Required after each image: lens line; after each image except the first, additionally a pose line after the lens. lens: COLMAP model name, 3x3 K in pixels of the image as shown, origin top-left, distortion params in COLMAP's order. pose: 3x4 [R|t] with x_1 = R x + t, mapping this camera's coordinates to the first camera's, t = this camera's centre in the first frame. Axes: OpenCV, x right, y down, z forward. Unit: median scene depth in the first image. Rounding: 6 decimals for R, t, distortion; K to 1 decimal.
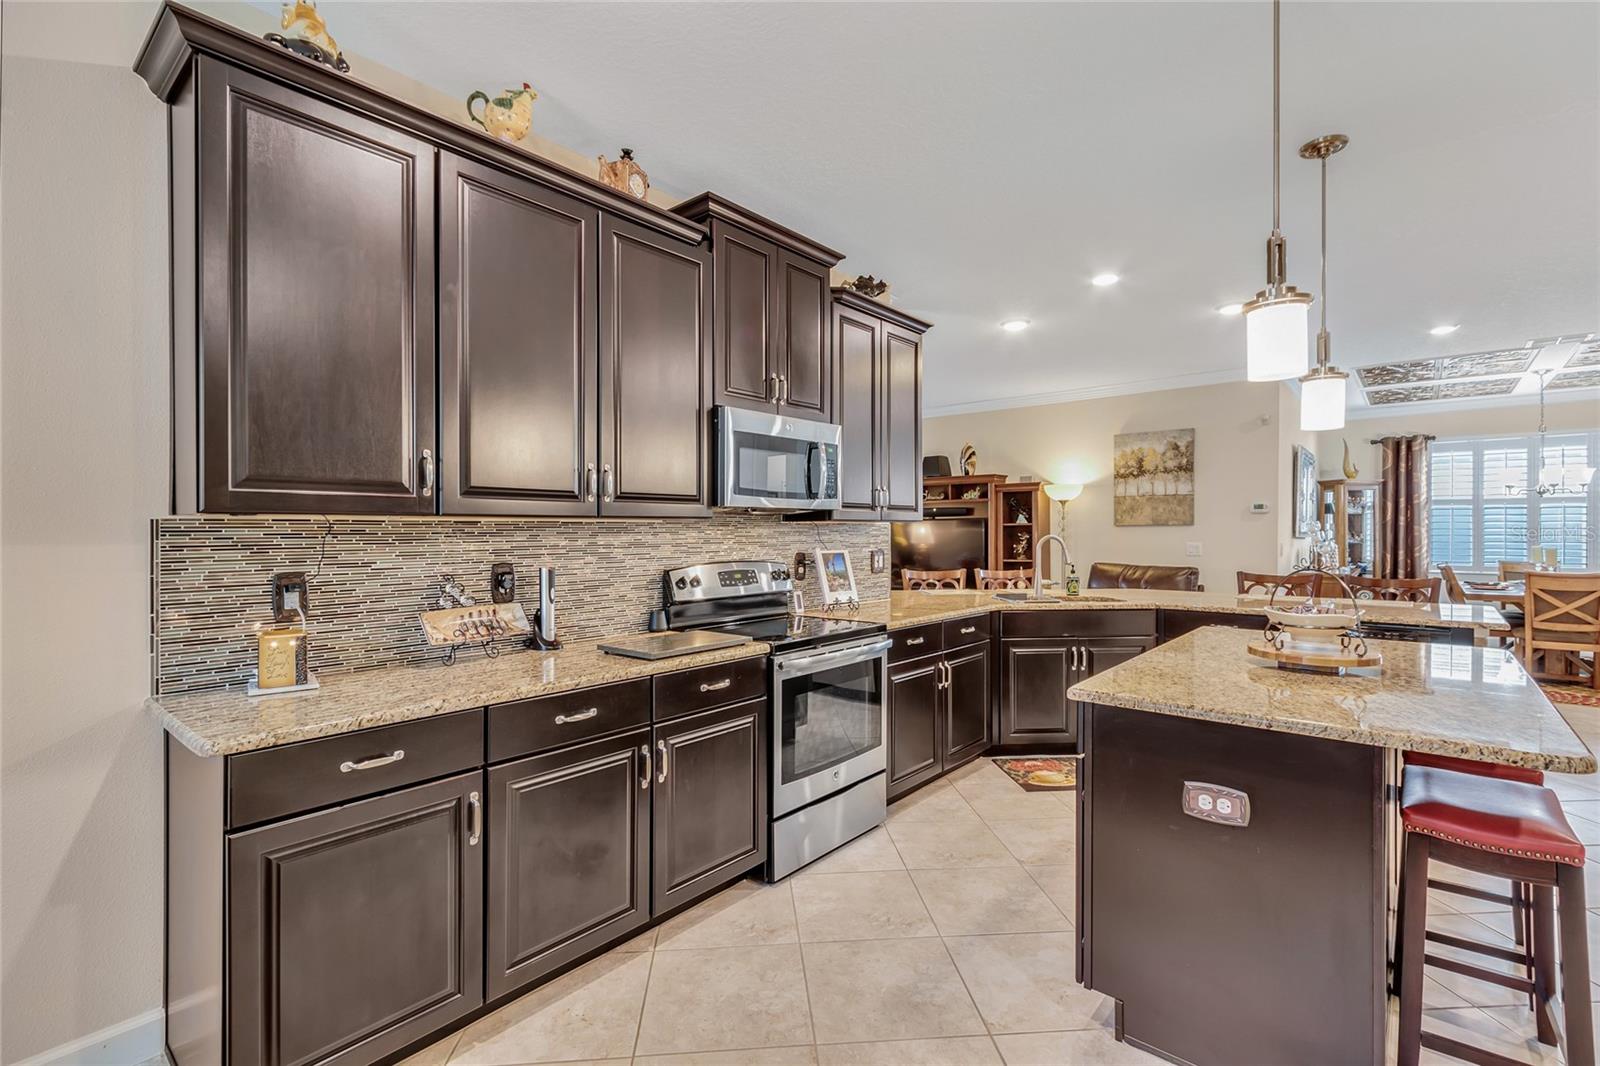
lens RADIAL K [[726.2, 0, 799.3], [0, 726.2, 532.0], [0, 0, 1]] dist [0.002887, 0.001754]
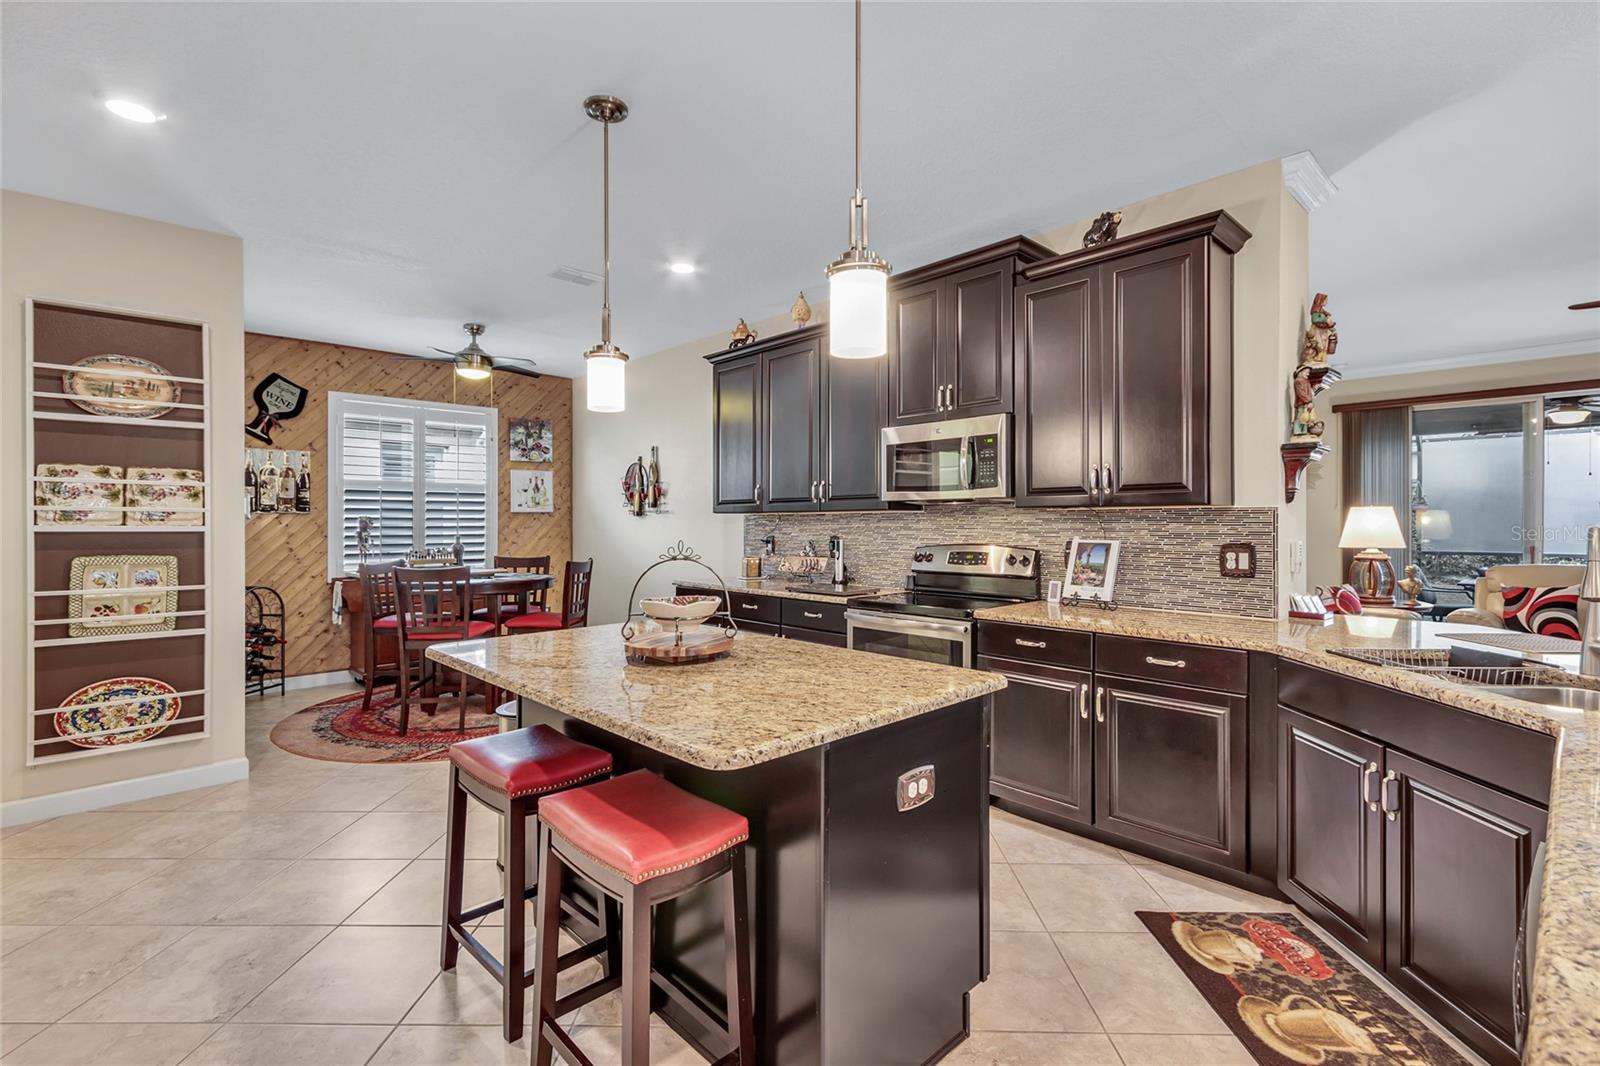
lens RADIAL K [[726.2, 0, 796.2], [0, 726.2, 519.7], [0, 0, 1]] dist [0.002887, 0.001754]
pose [[-0.110798, 0.001376, -0.993842, 1.162256], [0.004159, 0.999991, 0.000921, -0.001880], [0.993834, -0.004031, -0.110803, 0.891423]]
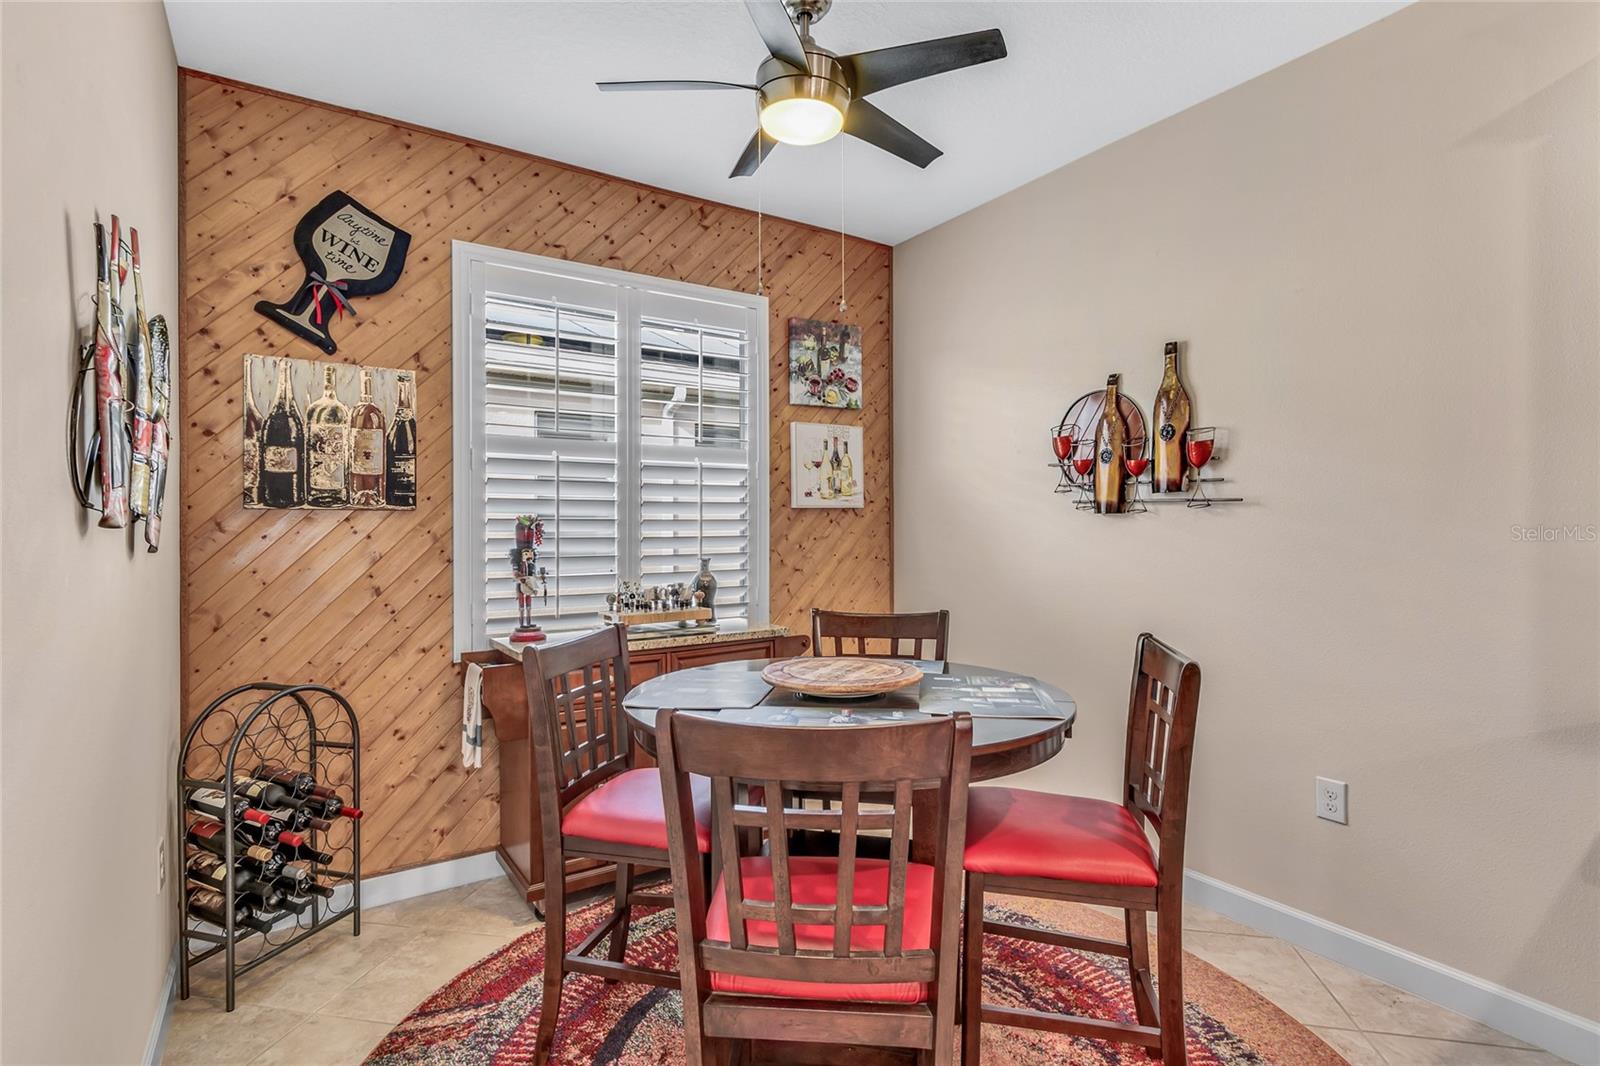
lens RADIAL K [[778.0, 0, 798.9], [0, 778.0, 527.6], [0, 0, 1]] dist [0.002665, -0.000248]
pose [[-0.281995, 0.006416, -0.959395, 0.196175], [0.006875, 0.999965, 0.004667, -0.001849], [0.959391, -0.005280, -0.282029, 0.132189]]
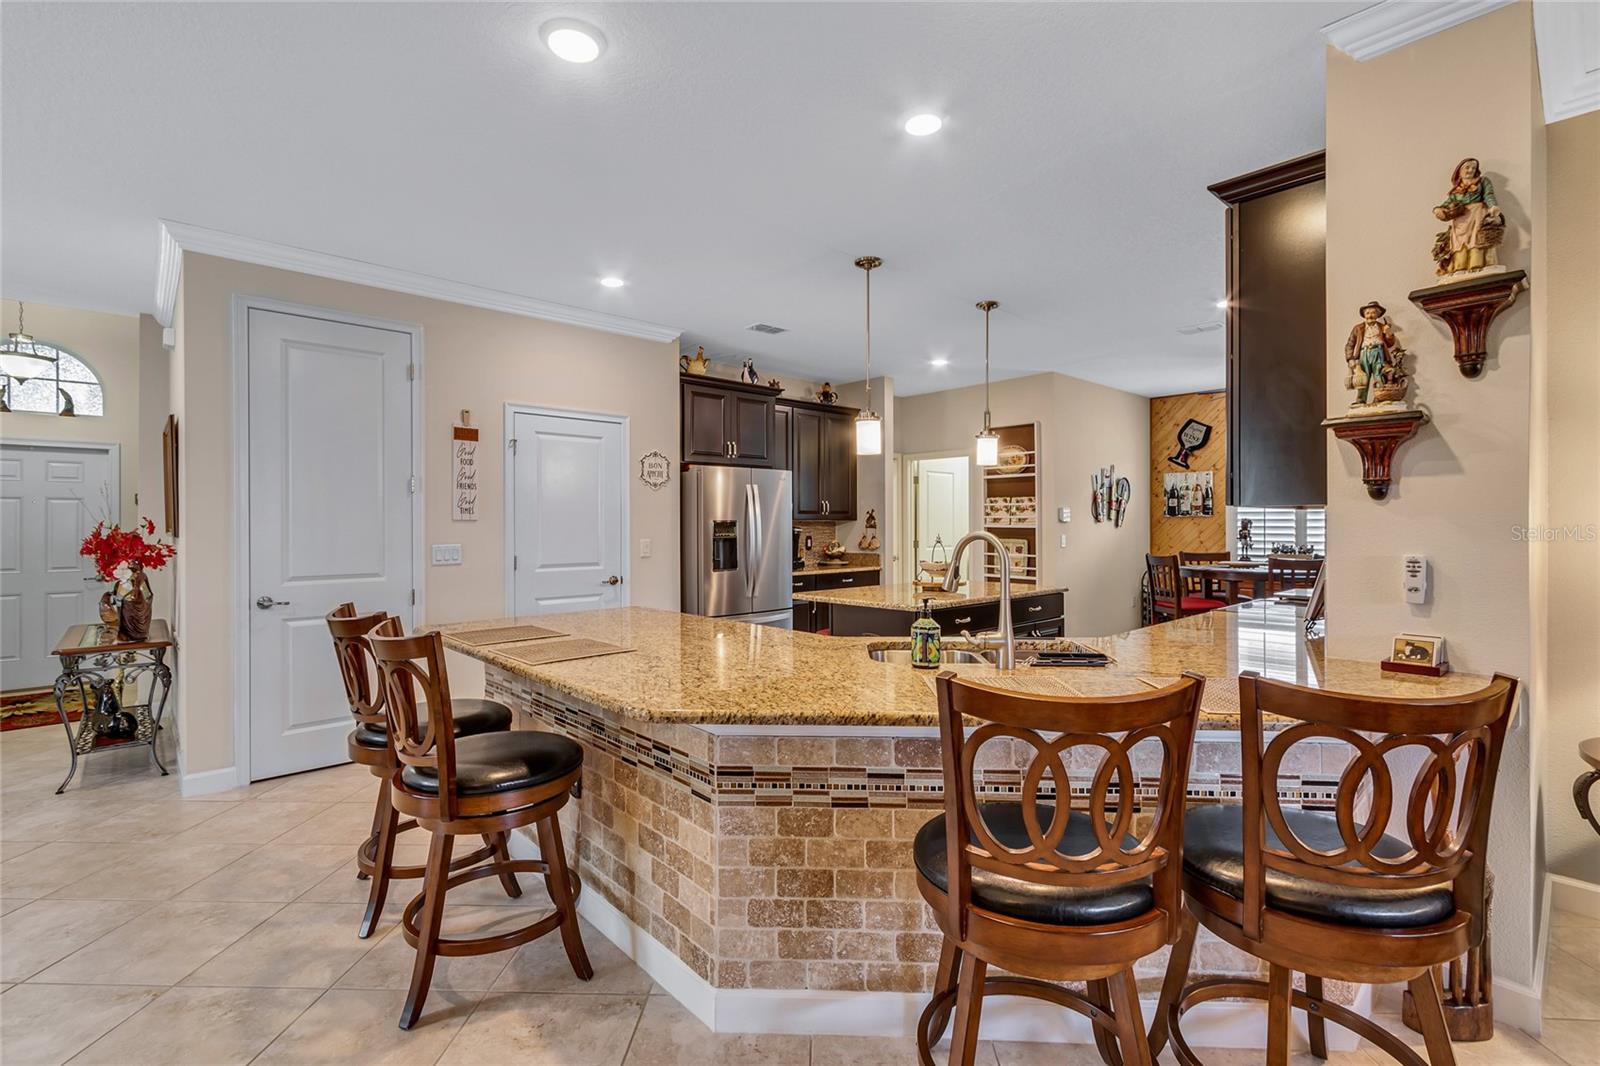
lens RADIAL K [[726.2, 0, 796.5], [0, 726.2, 528.3], [0, 0, 1]] dist [0.002887, 0.001754]
pose [[-0.992229, 0.005946, 0.124280, 0.589715], [0.006545, 0.999969, 0.004413, 0.000509], [-0.124250, 0.005192, -0.992237, 2.148253]]
